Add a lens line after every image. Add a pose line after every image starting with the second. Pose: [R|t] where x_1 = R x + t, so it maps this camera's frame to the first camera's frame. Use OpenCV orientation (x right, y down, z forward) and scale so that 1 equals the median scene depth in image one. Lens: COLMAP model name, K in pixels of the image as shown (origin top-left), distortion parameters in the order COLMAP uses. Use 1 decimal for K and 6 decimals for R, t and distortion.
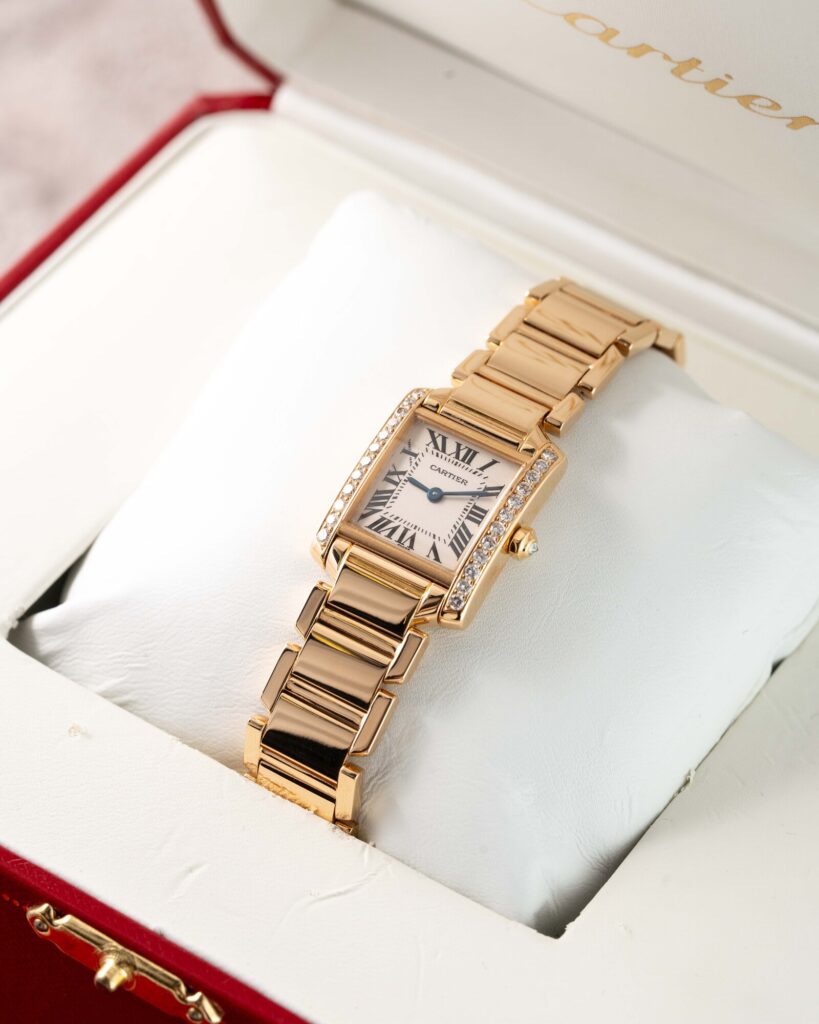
lens RADIAL K [[4310.5, 0, 409.5], [0, 4310.5, 512.0], [0, 0, 1]] dist [-0.008667, -2.766298]
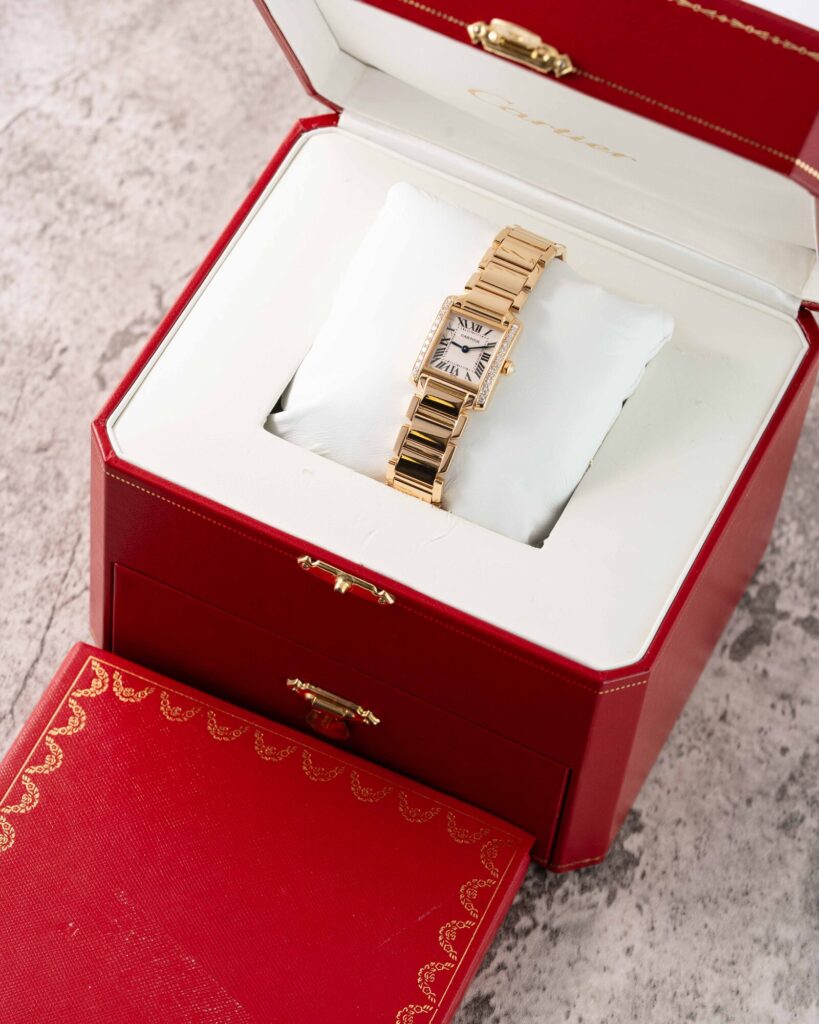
lens RADIAL K [[5005.8, 0, 409.5], [0, 5005.8, 512.0], [0, 0, 1]] dist [-0.087634, -0.928075]
pose [[0.992305, -0.098522, 0.074996, -0.216314], [0.085249, 0.982893, 0.163263, -0.333165], [-0.089798, -0.155613, 0.983728, -1.462058]]
